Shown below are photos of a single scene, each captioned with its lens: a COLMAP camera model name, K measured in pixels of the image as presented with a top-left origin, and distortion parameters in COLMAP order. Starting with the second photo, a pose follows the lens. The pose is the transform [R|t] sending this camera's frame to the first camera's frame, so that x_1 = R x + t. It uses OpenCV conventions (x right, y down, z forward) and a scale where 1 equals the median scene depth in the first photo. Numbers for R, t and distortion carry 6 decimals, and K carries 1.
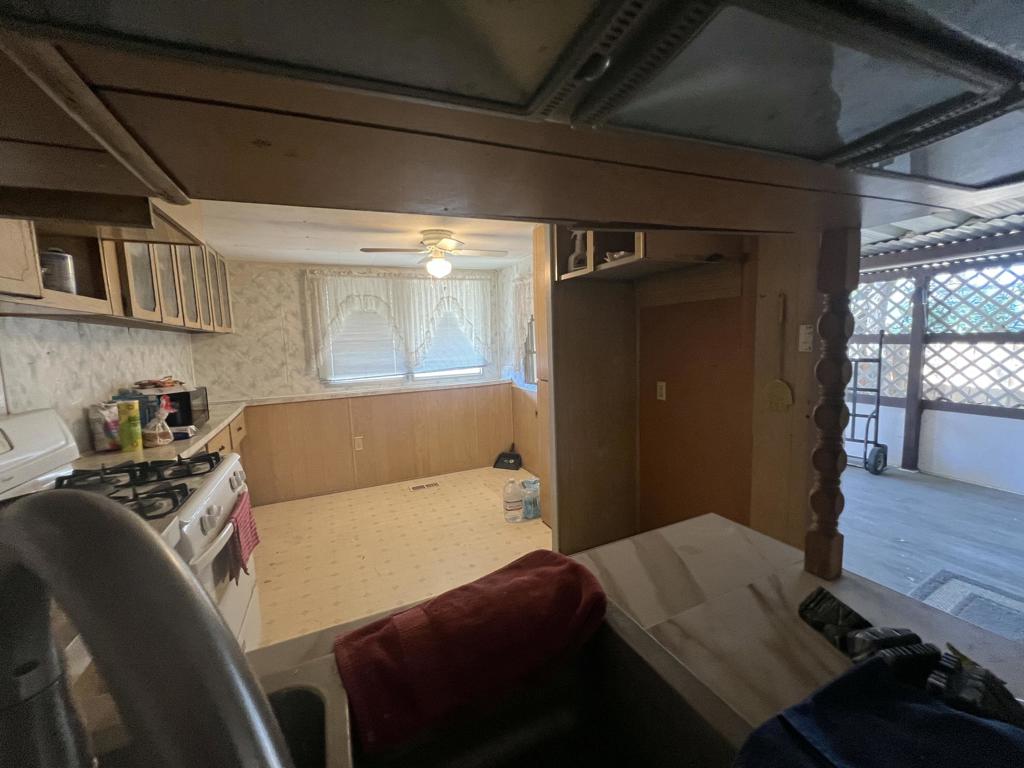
lens RADIAL K [[410.7, 0, 512.0], [0, 410.7, 384.0], [0, 0, 1]] dist [-0.000220, 0.000048]
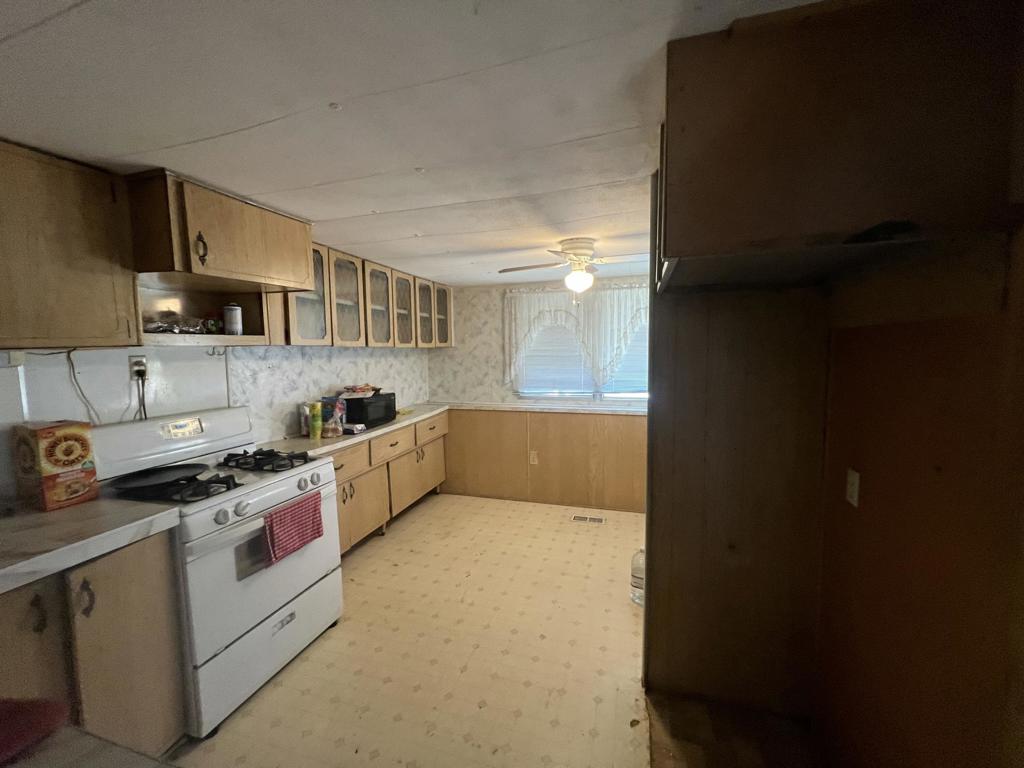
lens RADIAL K [[410.7, 0, 512.0], [0, 410.7, 384.0], [0, 0, 1]] dist [-0.000220, 0.000048]
pose [[0.746115, 0.083858, -0.660515, 0.247142], [-0.086949, 0.995813, 0.028209, -0.061607], [0.660115, 0.036384, 0.750283, 0.205776]]
